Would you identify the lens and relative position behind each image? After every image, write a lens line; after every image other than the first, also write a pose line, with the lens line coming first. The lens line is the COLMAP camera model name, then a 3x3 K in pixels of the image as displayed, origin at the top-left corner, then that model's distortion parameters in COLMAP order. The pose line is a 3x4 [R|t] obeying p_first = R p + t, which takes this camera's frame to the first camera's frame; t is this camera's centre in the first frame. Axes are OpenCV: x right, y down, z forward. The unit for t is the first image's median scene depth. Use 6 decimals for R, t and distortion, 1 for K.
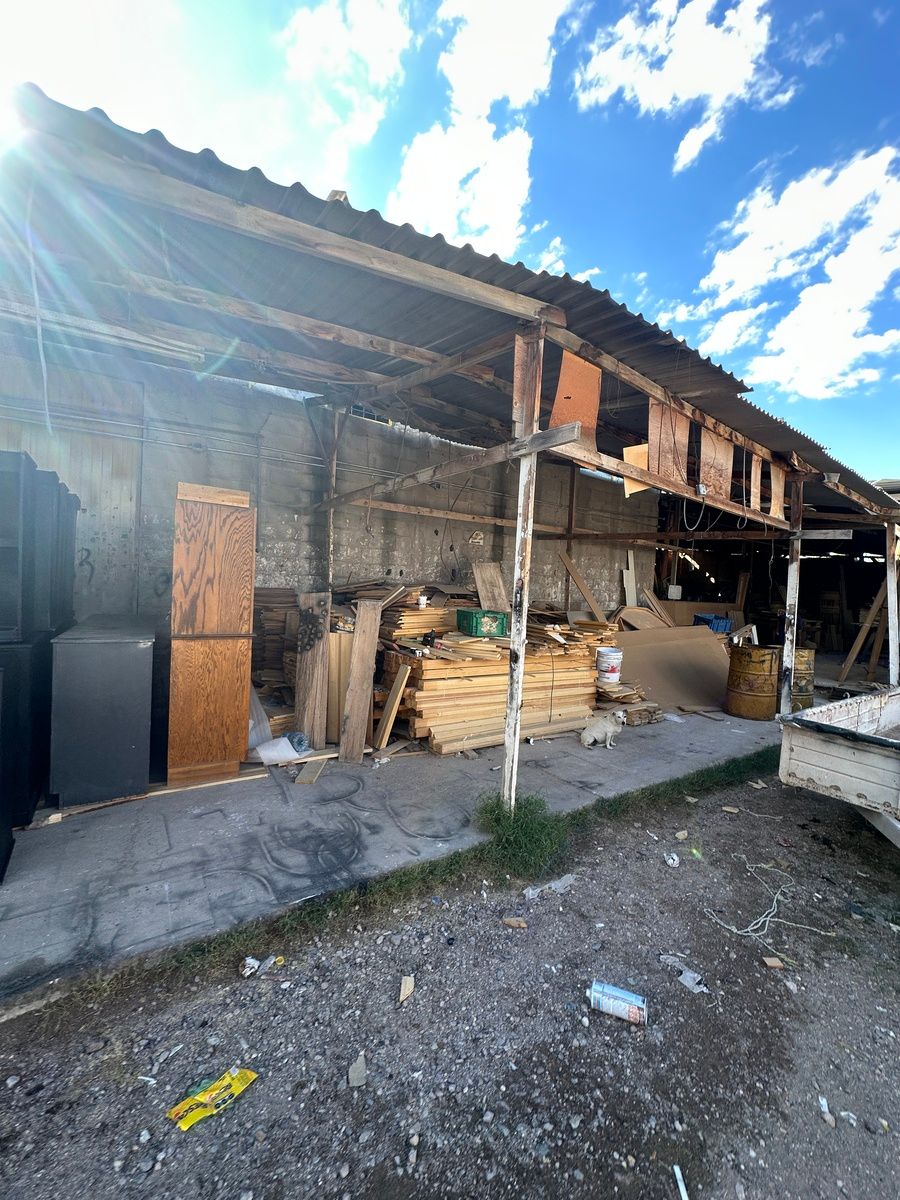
lens RADIAL K [[478.2, 0, 447.0], [0, 478.2, 597.3], [0, 0, 1]] dist [-0.007981, 0.001813]
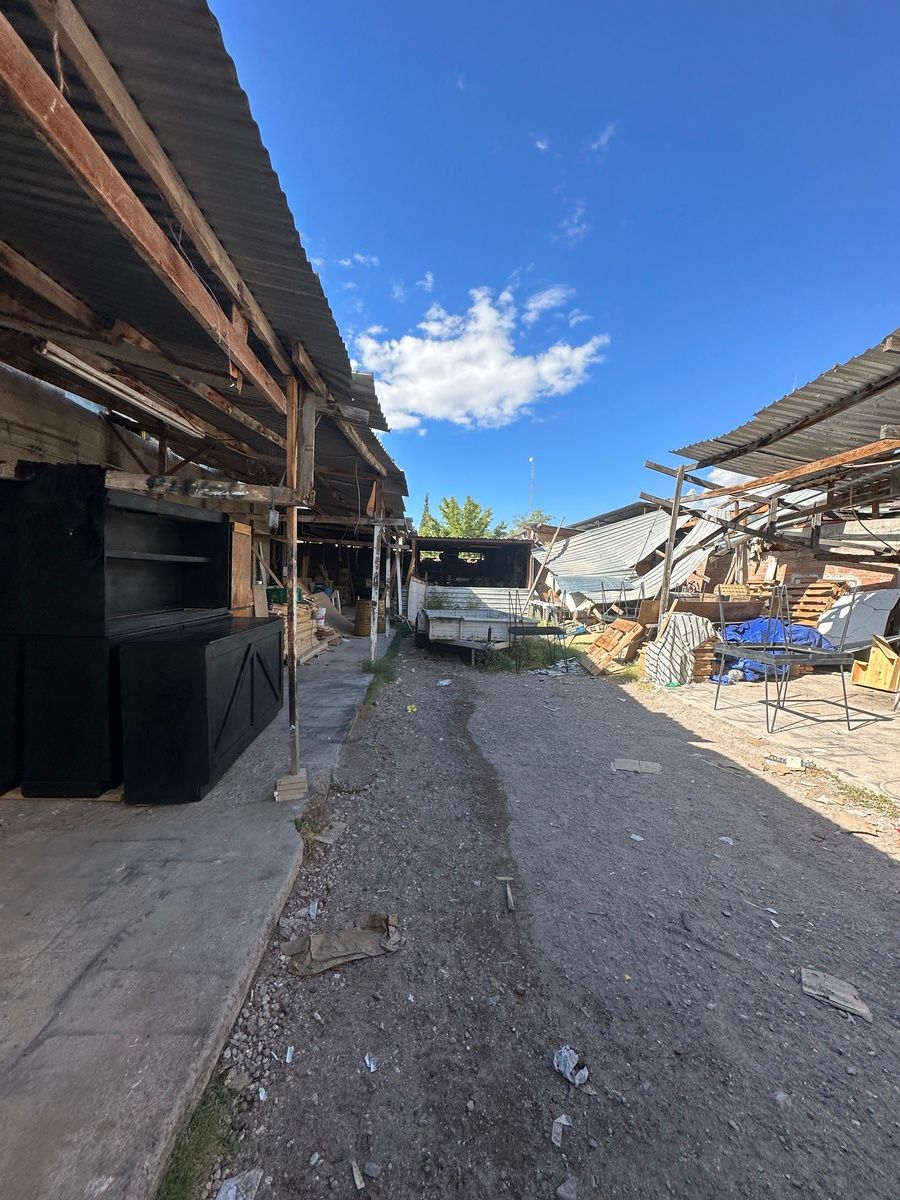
lens RADIAL K [[478.2, 0, 451.0], [0, 478.2, 597.3], [0, 0, 1]] dist [-0.007981, 0.001813]
pose [[0.512978, -0.068243, 0.855685, -1.678737], [0.019746, 0.997509, 0.067716, -0.067113], [-0.858174, -0.017840, 0.513048, -0.601225]]
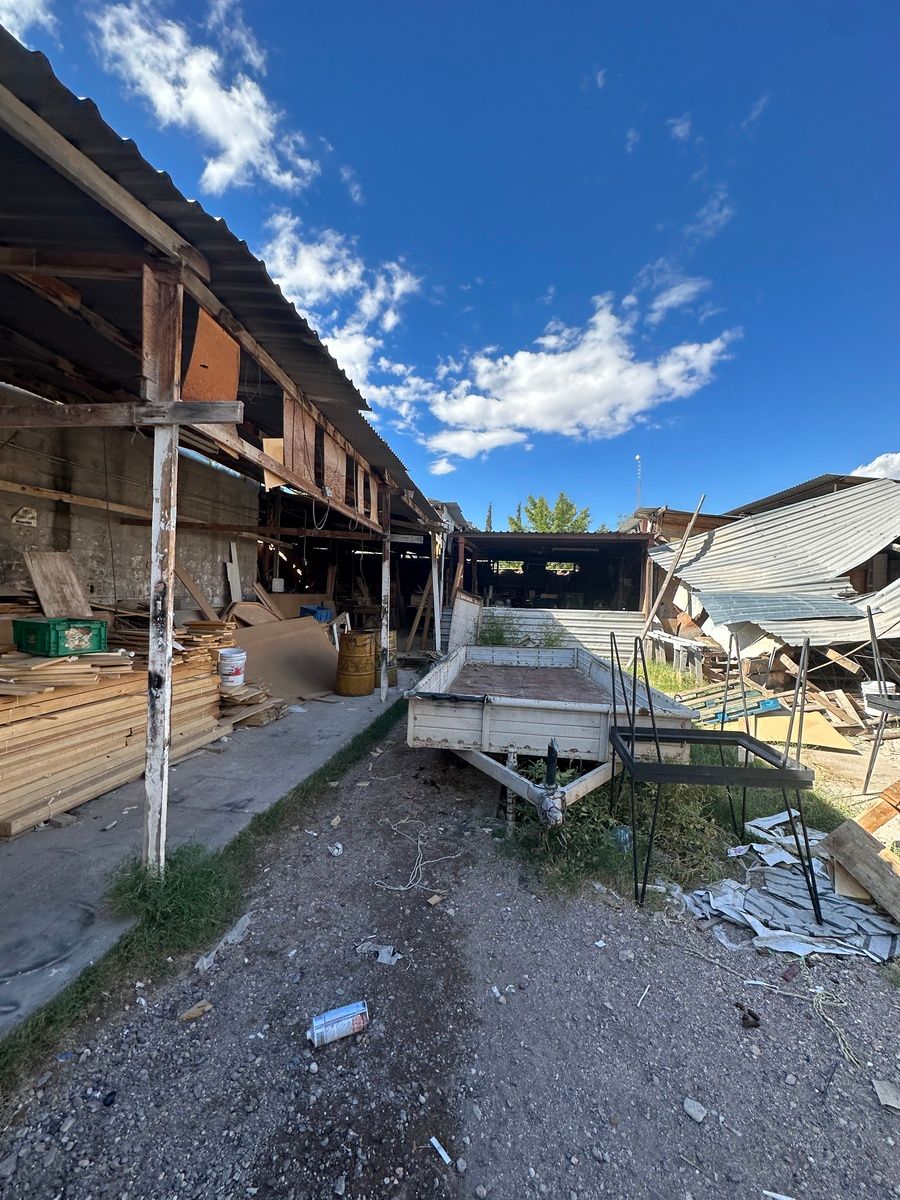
lens RADIAL K [[478.2, 0, 453.3], [0, 478.2, 597.7], [0, 0, 1]] dist [-0.007981, 0.001813]
pose [[0.672627, -0.039278, 0.738938, -0.096042], [0.023808, 0.999222, 0.031442, -0.023152], [-0.739598, -0.003556, 0.673039, 0.102043]]
